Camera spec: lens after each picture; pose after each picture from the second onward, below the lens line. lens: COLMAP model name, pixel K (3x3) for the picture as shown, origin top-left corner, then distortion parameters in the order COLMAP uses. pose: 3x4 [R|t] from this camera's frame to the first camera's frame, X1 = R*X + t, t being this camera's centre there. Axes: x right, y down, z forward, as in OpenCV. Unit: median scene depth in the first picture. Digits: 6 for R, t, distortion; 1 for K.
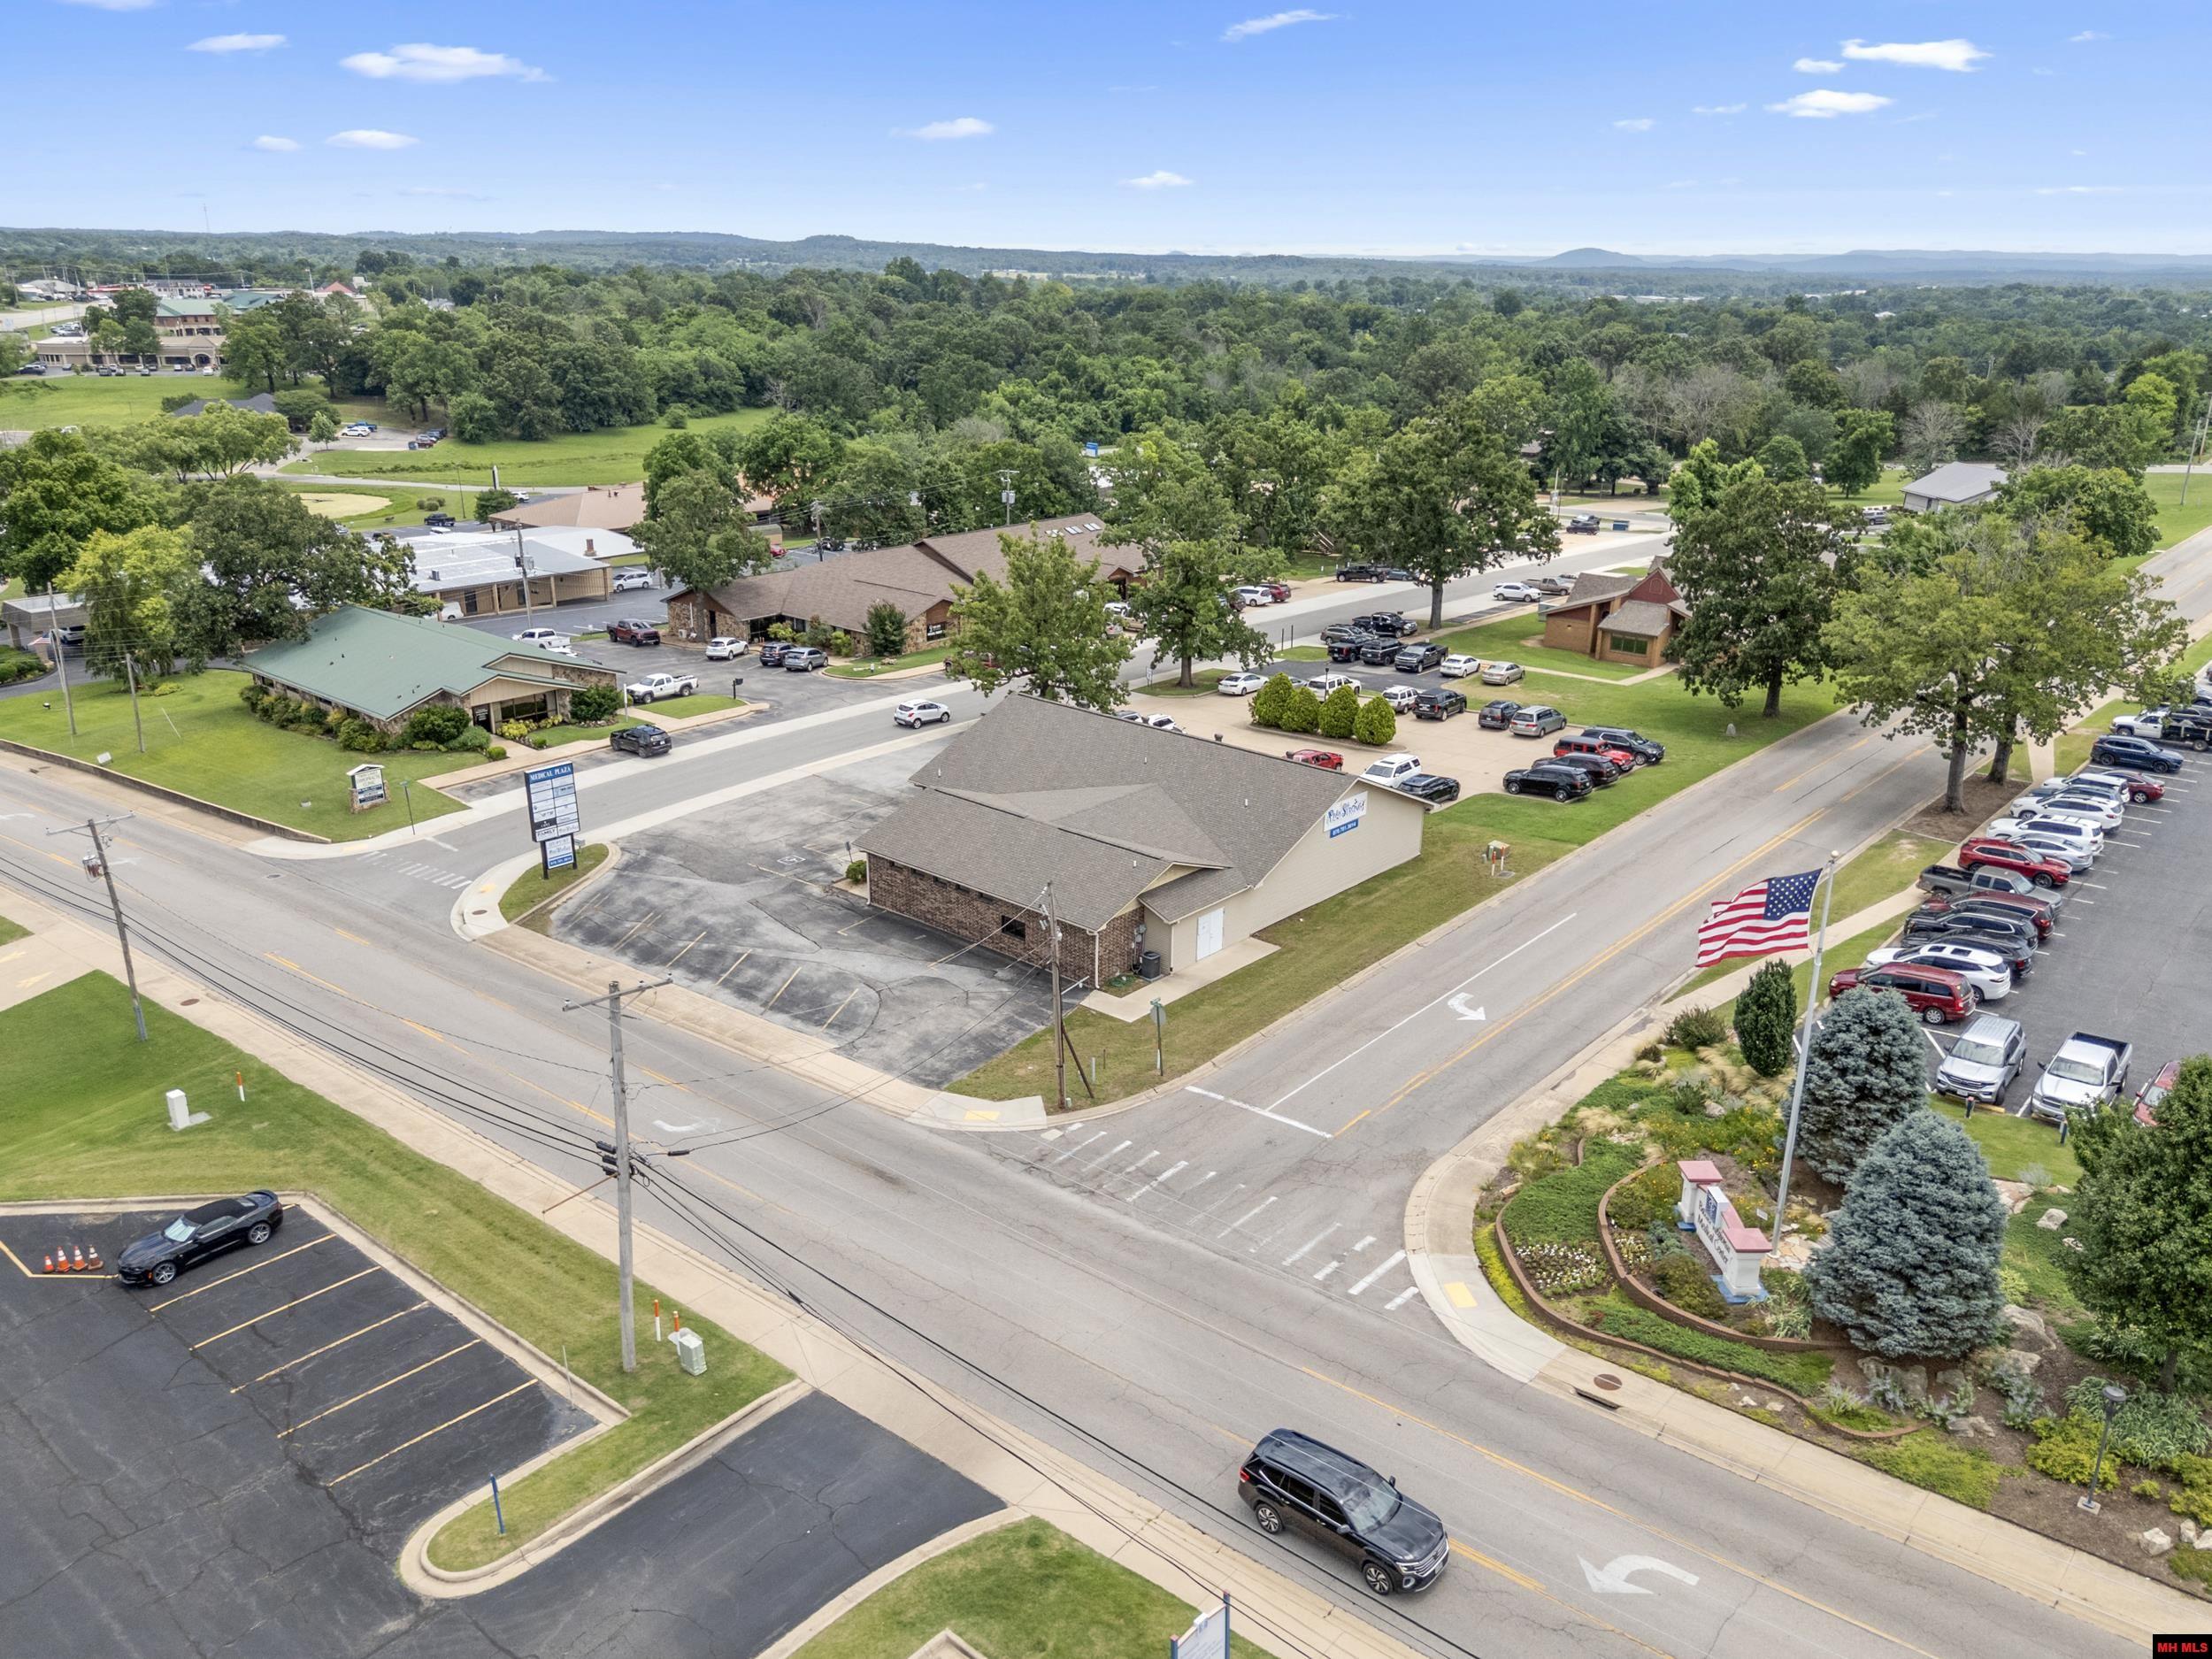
lens RADIAL K [[1619.9, 0, 1114.6], [0, 1619.9, 824.5], [0, 0, 1]] dist [0.080762, -0.089727]
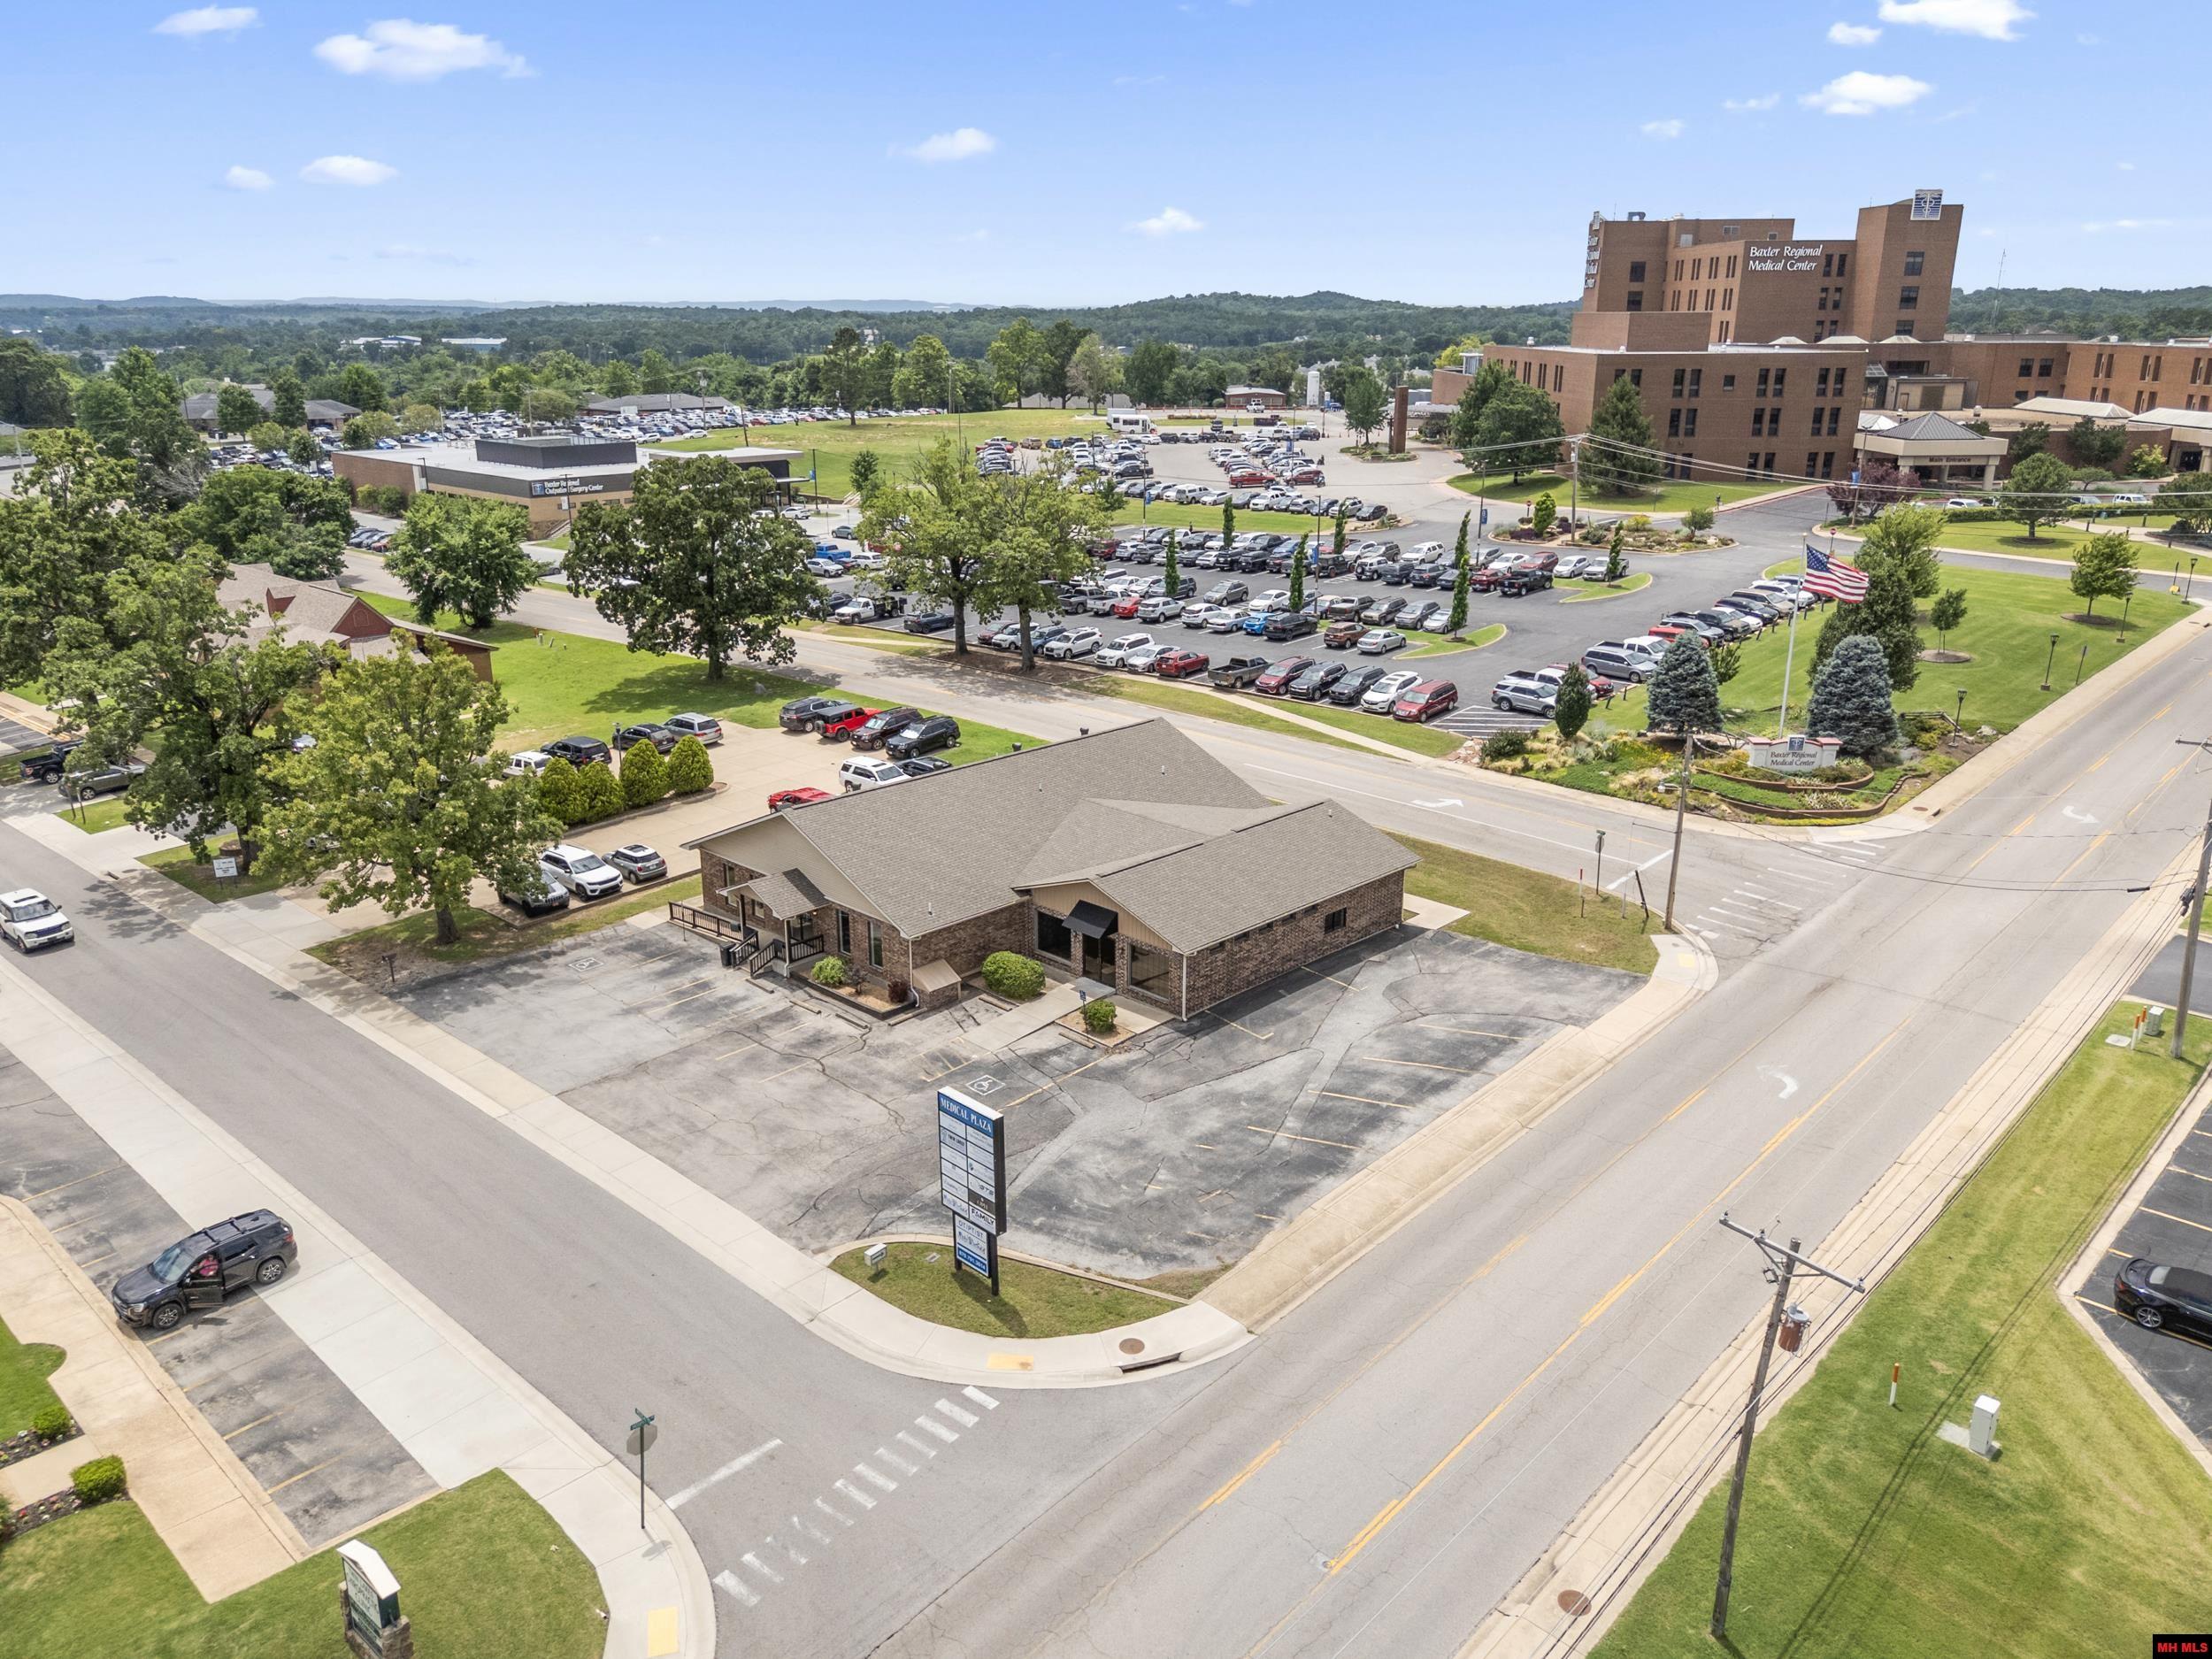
lens RADIAL K [[1619.9, 0, 1114.6], [0, 1619.9, 824.5], [0, 0, 1]] dist [0.080762, -0.089727]
pose [[0.058264, -0.314633, 0.947423, -0.756483], [0.324556, 0.903451, 0.280071, -0.234808], [-0.944070, 0.291174, 0.154755, 0.757402]]
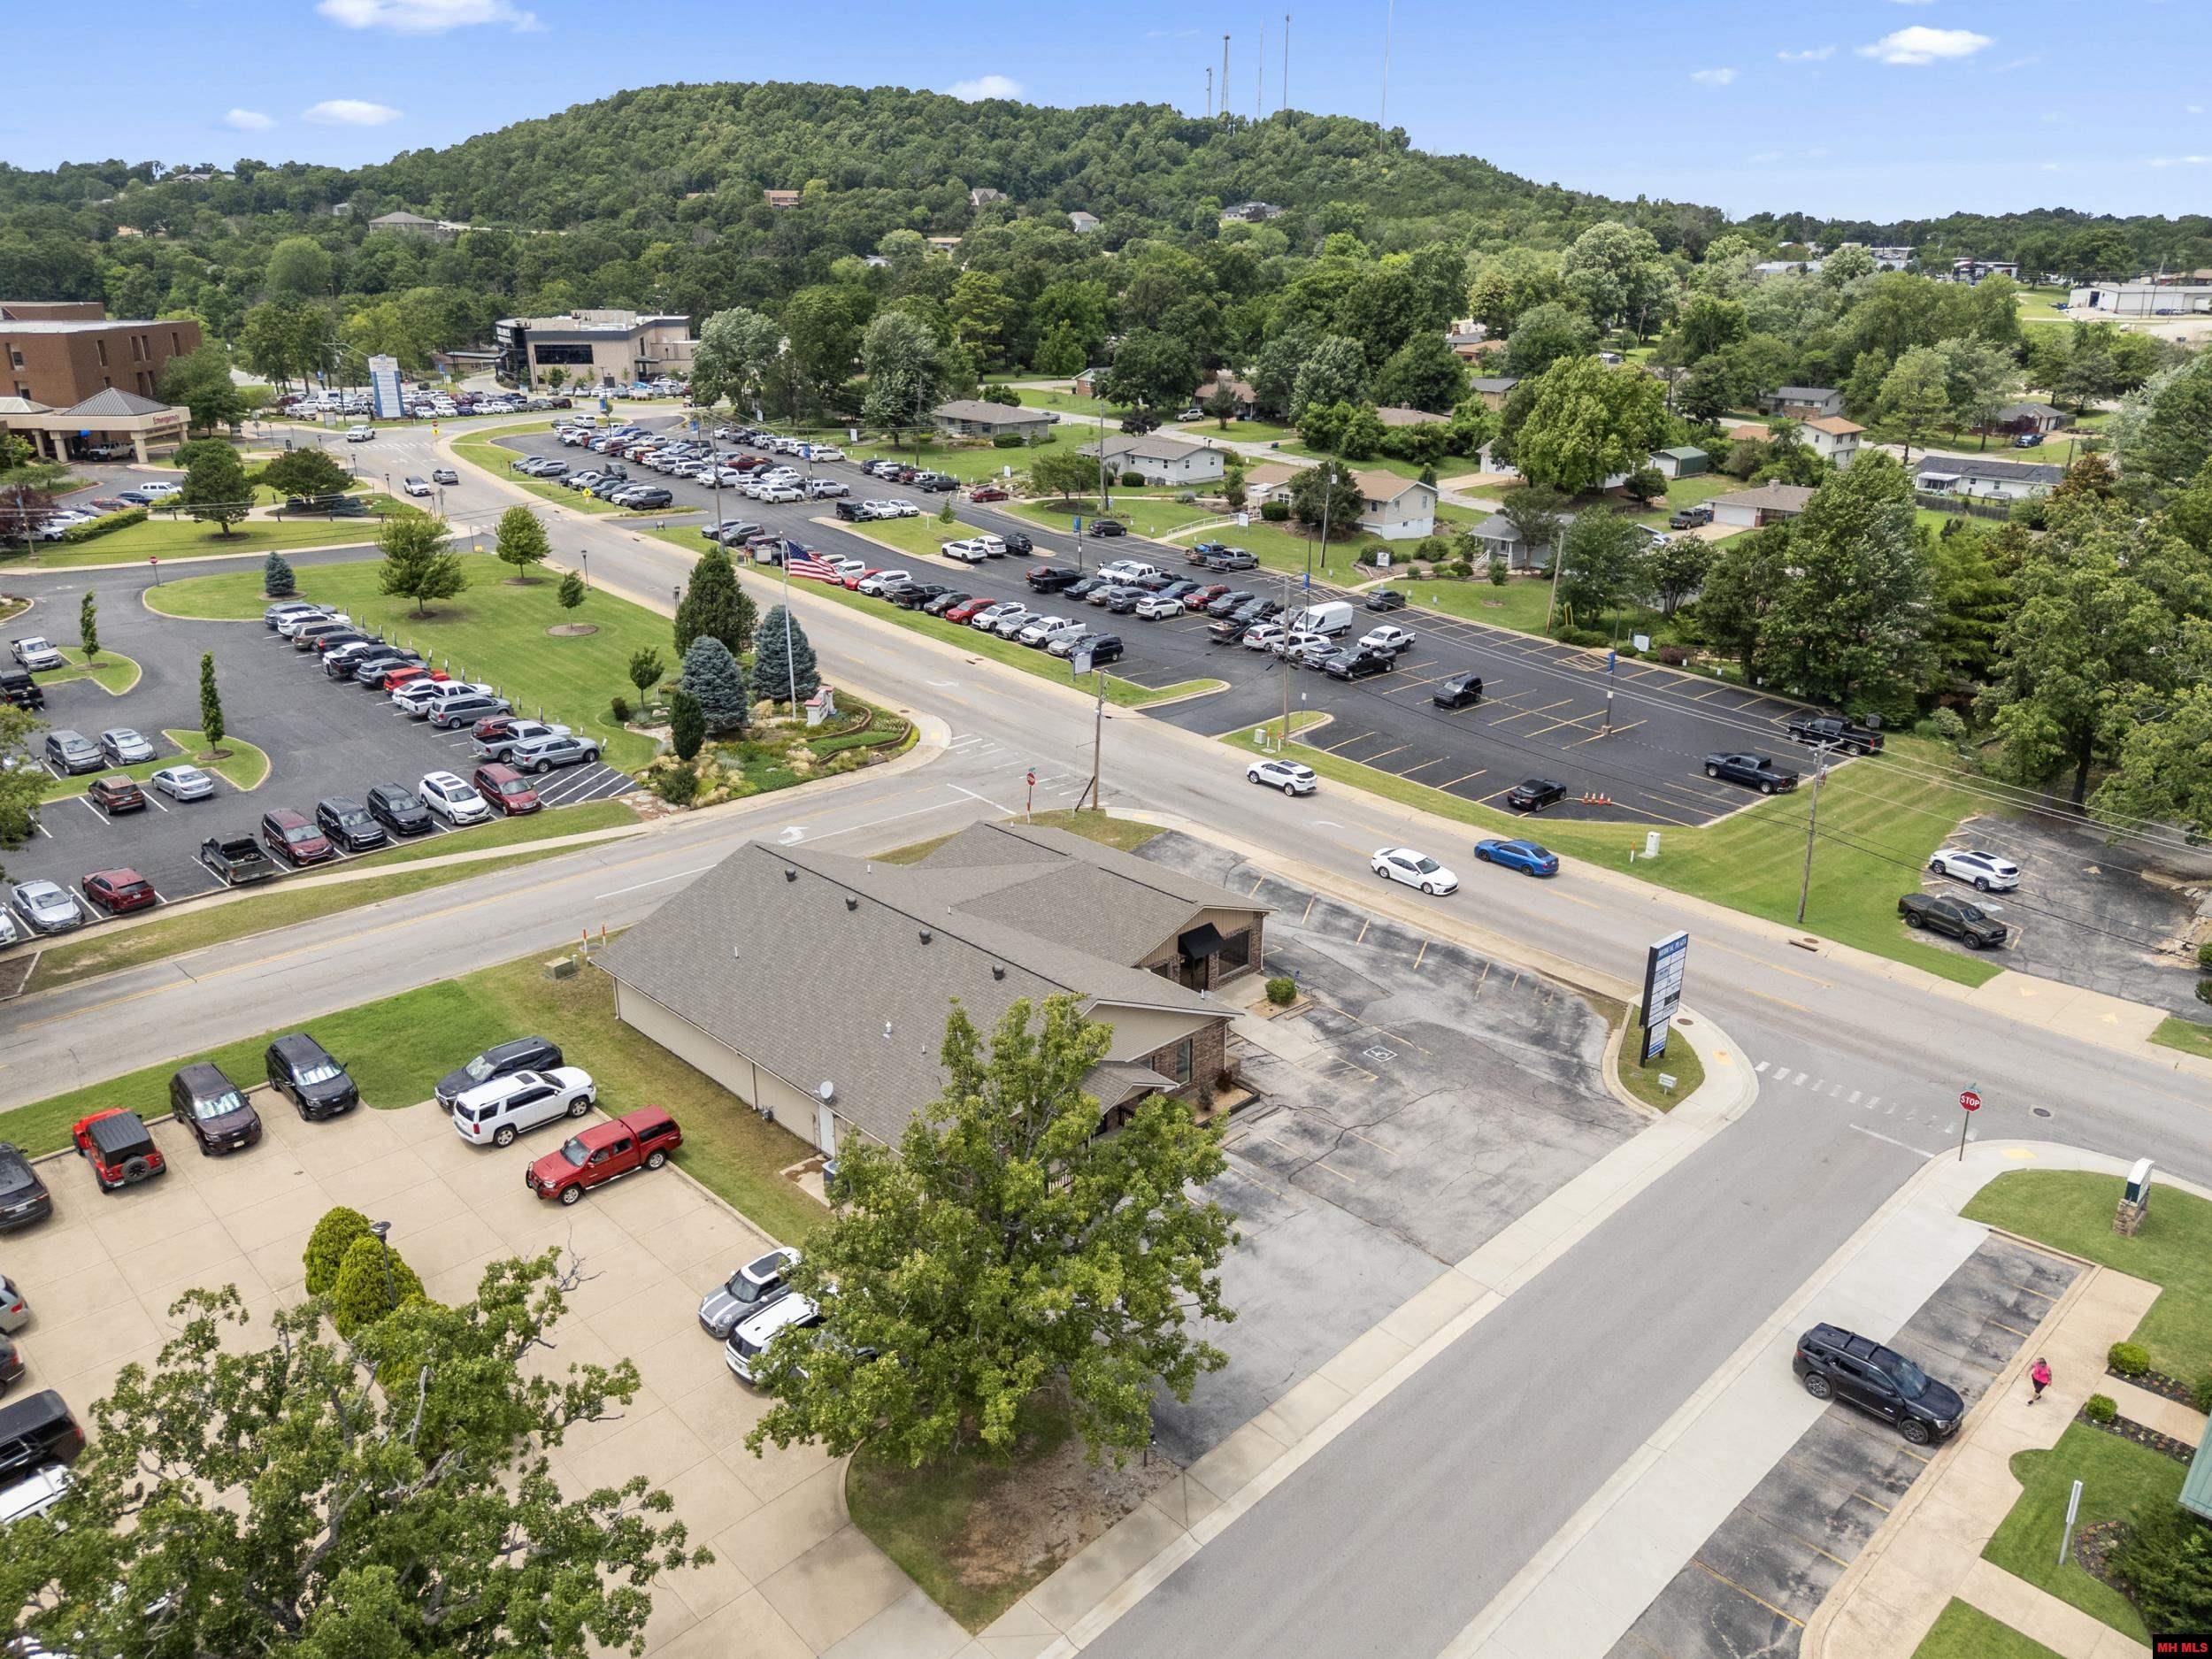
lens RADIAL K [[1619.9, 0, 1114.6], [0, 1619.9, 824.5], [0, 0, 1]] dist [0.080762, -0.089727]
pose [[-0.995643, -0.045792, 0.081234, -0.119553], [0.014935, 0.781579, 0.623628, -0.538465], [-0.092048, 0.622124, -0.777489, 1.469119]]
